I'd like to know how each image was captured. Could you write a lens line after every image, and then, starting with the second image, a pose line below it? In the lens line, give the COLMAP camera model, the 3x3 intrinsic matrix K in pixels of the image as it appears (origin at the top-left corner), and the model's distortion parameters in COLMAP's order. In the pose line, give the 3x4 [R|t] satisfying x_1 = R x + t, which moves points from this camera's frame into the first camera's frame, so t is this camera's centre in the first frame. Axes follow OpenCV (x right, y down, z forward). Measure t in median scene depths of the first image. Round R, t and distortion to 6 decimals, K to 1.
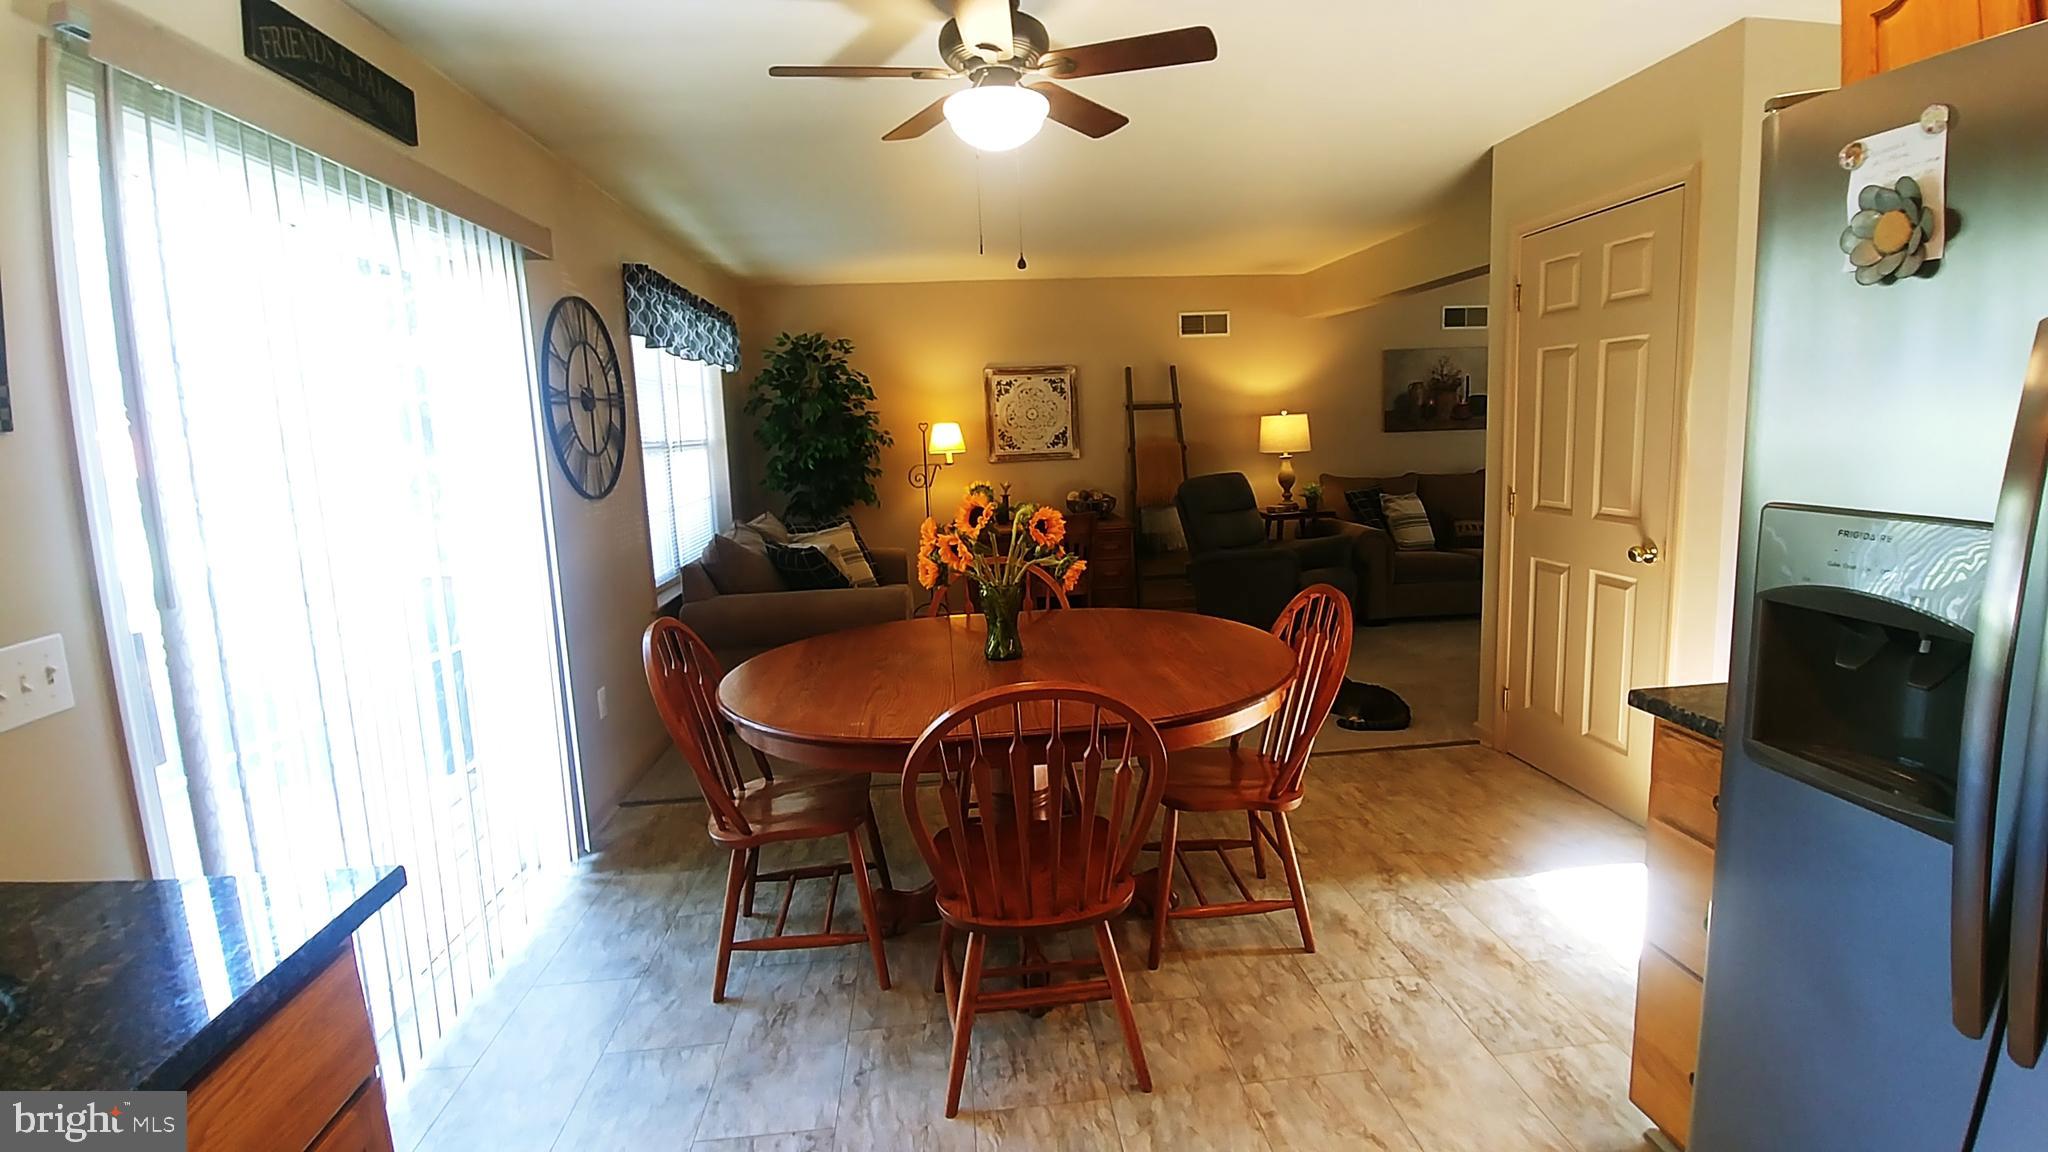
lens RADIAL K [[915.2, 0, 1019.5], [0, 915.2, 557.0], [0, 0, 1]] dist [-0.027870, -0.000257]
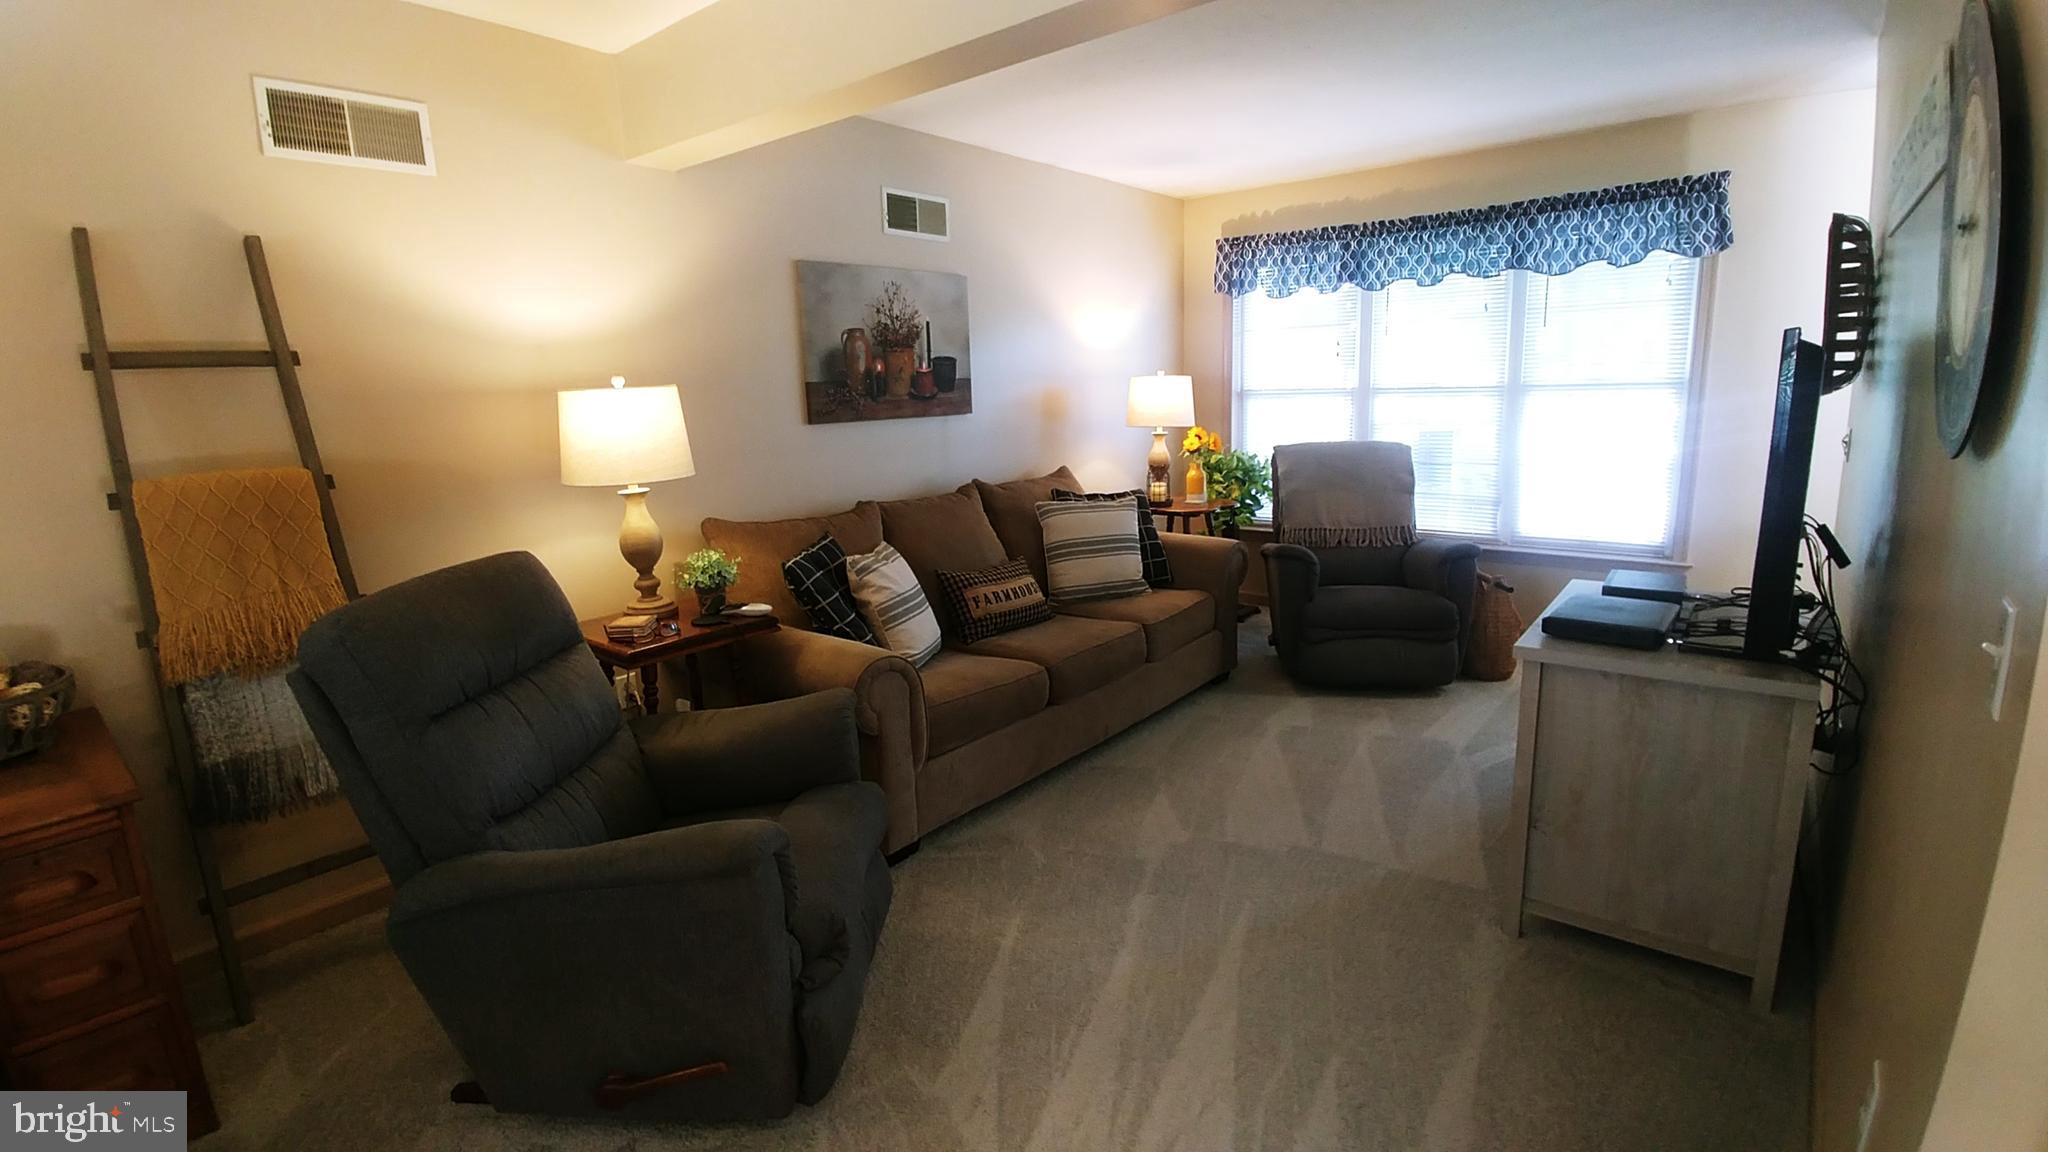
lens RADIAL K [[915.2, 0, 1019.5], [0, 915.2, 557.0], [0, 0, 1]] dist [-0.027870, -0.000257]
pose [[0.713929, -0.114883, 0.690730, 0.129372], [0.101951, 0.992992, 0.059780, -0.085392], [-0.692757, 0.027742, 0.720638, 0.577003]]
